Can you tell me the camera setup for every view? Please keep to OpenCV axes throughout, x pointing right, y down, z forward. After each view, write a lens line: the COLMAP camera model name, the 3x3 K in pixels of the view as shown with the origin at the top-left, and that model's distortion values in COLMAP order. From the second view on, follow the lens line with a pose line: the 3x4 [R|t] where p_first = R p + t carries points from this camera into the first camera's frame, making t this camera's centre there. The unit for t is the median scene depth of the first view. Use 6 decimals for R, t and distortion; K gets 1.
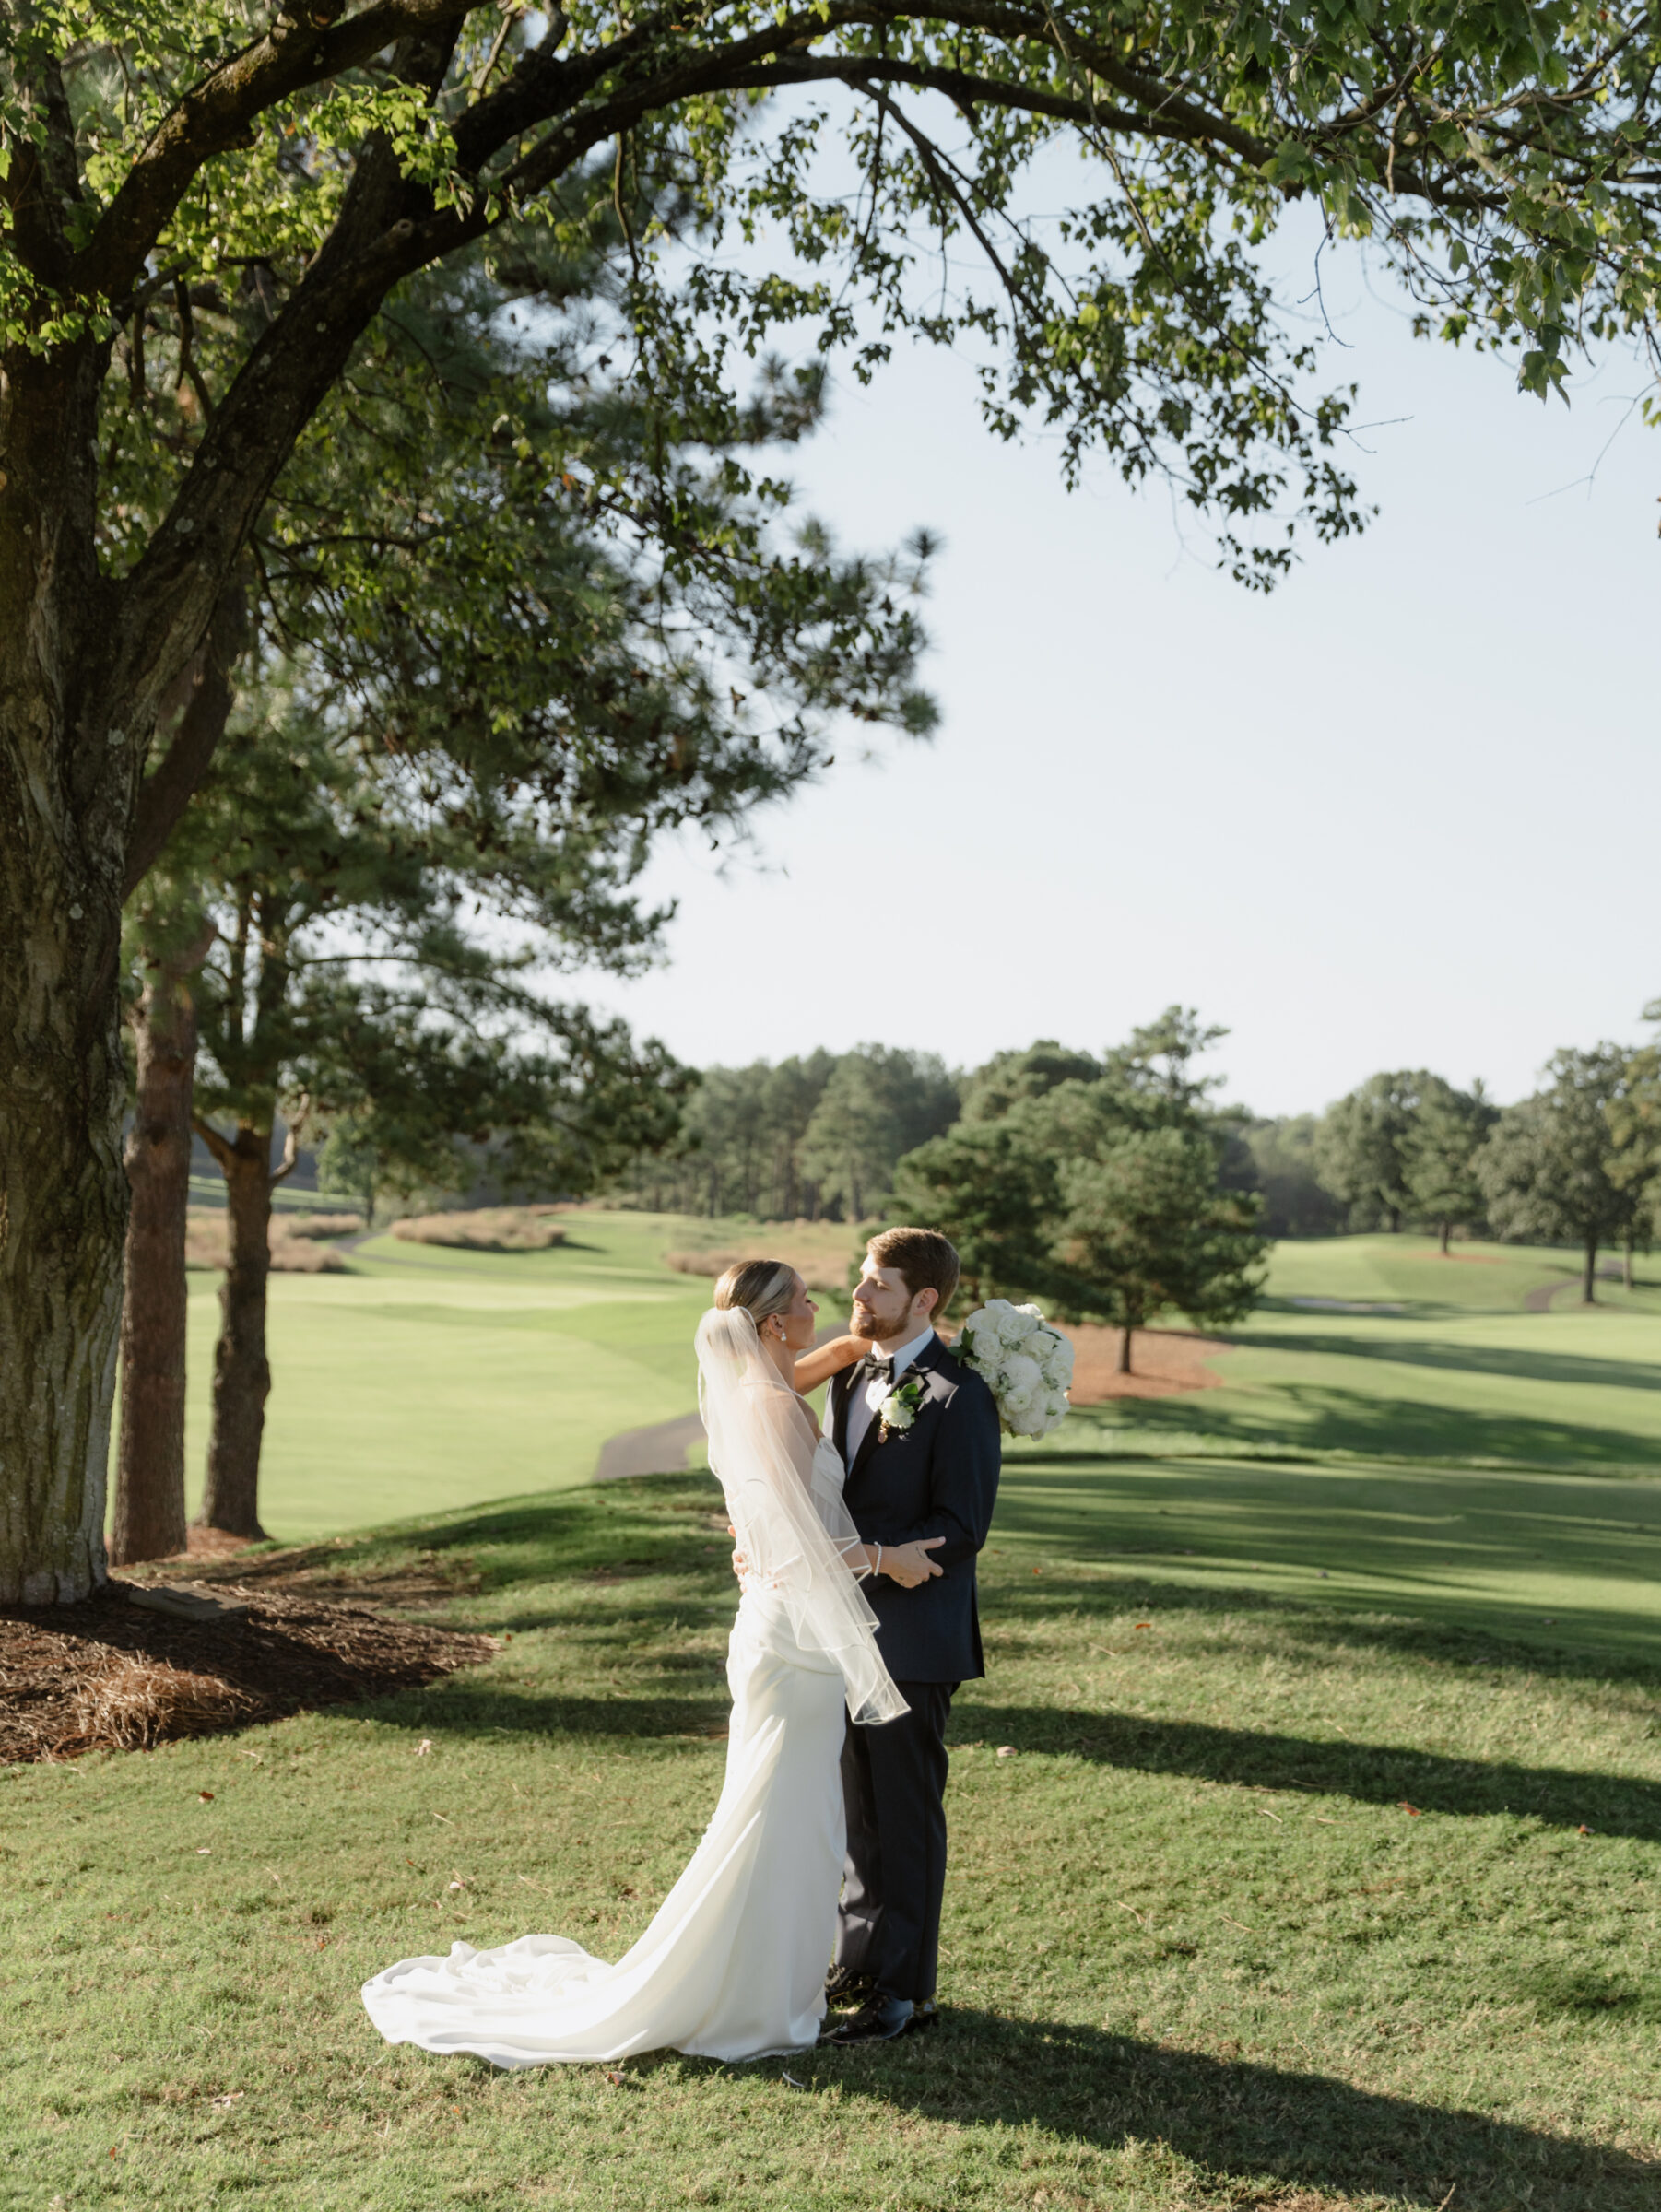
lens RADIAL K [[5159.3, 0, 831.4], [0, 5159.3, 1106.8], [0, 0, 1]] dist [0.073620, 0.000000]
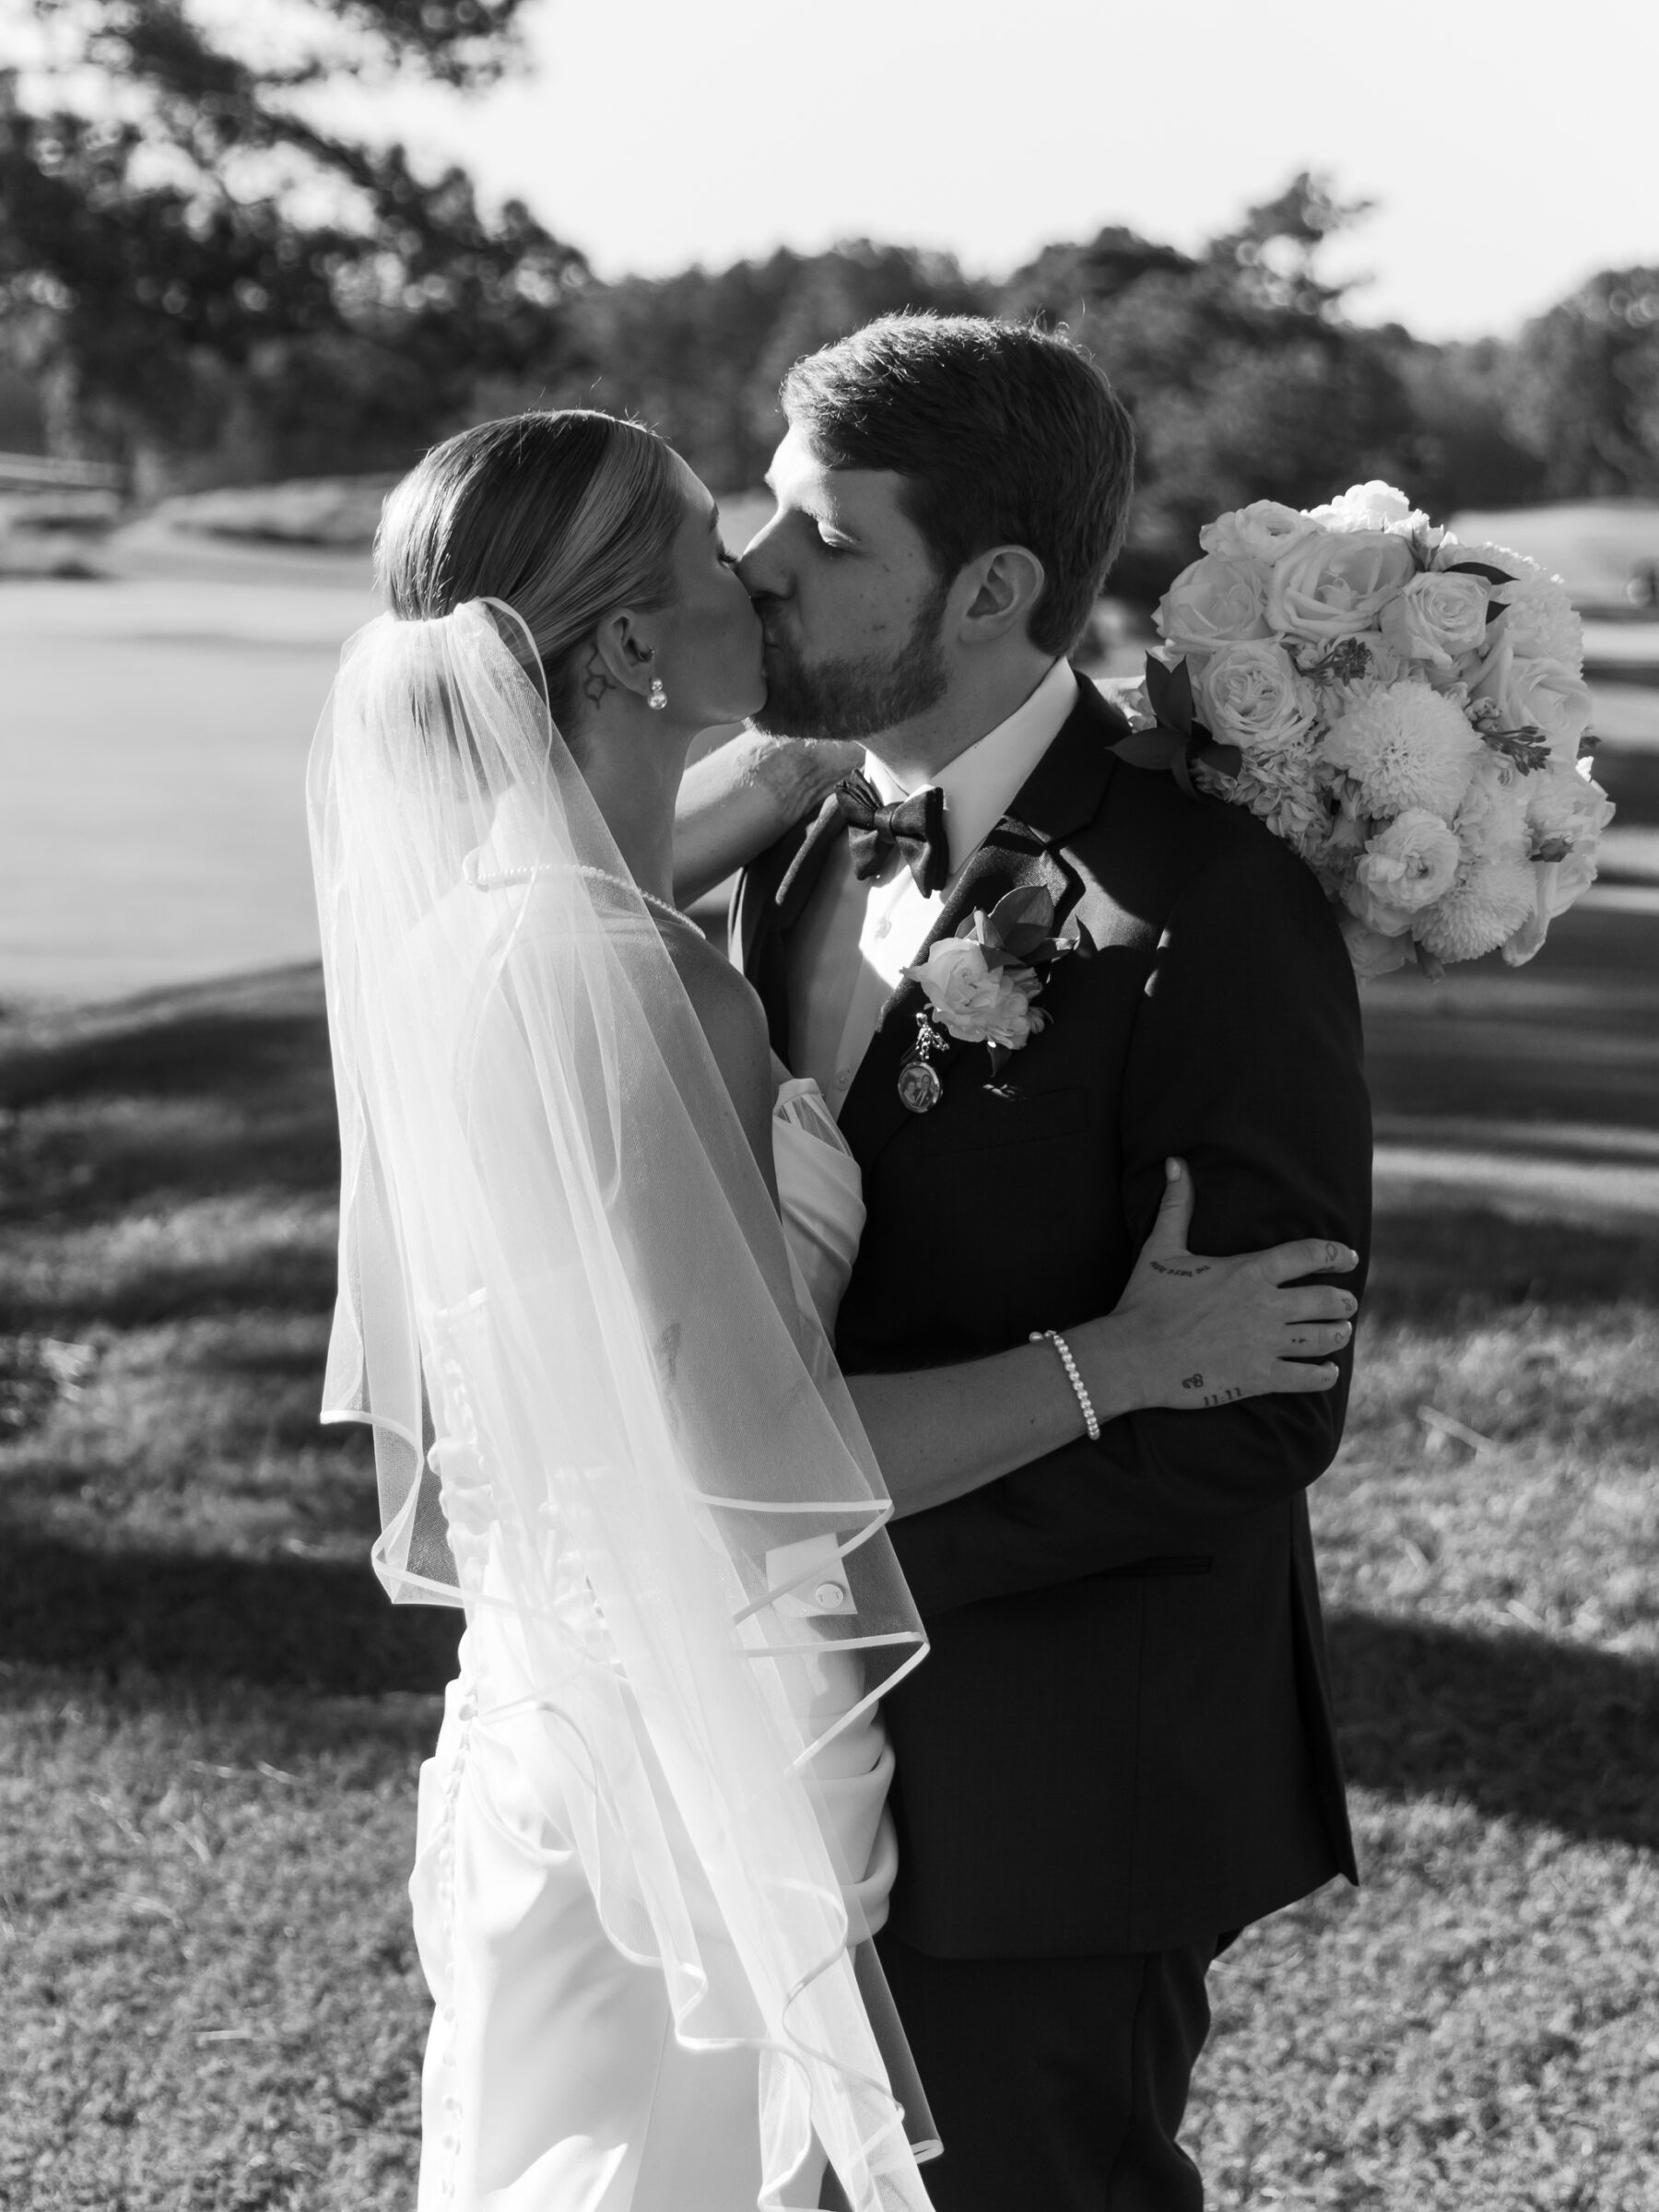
lens RADIAL K [[5159.1, 0, 830.3], [0, 5159.1, 1106.9], [0, 0, 1]] dist [0.073620, 0.000000]
pose [[0.999906, -0.013256, 0.003399, 0.000663], [0.012695, 0.991280, 0.131160, 0.014681], [-0.005108, -0.131105, 0.991355, 0.360315]]
